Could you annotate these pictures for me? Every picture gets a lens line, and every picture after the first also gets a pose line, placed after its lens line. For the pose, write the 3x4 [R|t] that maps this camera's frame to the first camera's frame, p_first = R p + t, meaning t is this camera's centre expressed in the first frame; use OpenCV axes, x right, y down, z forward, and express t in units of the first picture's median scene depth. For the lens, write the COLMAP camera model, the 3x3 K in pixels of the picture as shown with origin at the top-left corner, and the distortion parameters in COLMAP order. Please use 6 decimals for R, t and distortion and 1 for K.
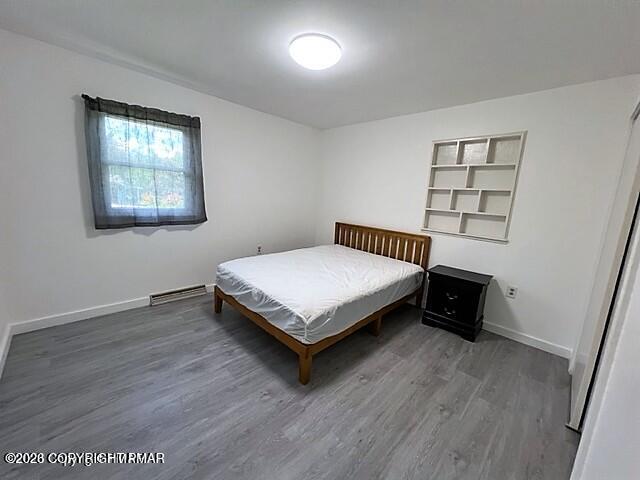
lens RADIAL K [[257.1, 0, 318.1], [0, 257.1, 239.4], [0, 0, 1]] dist [-0.013736, 0.000423]
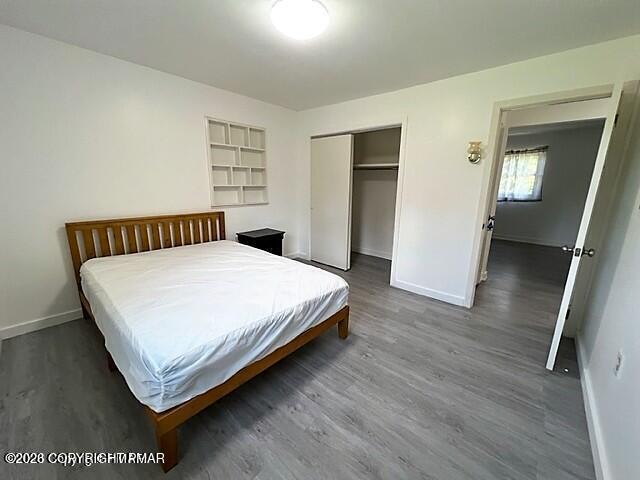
lens RADIAL K [[257.1, 0, 318.3], [0, 257.1, 240.0], [0, 0, 1]] dist [-0.013736, 0.000423]
pose [[-0.064087, -0.280781, 0.957630, -0.941666], [0.142859, 0.947138, 0.287265, -0.214061], [-0.987666, 0.155216, -0.020587, 0.934558]]
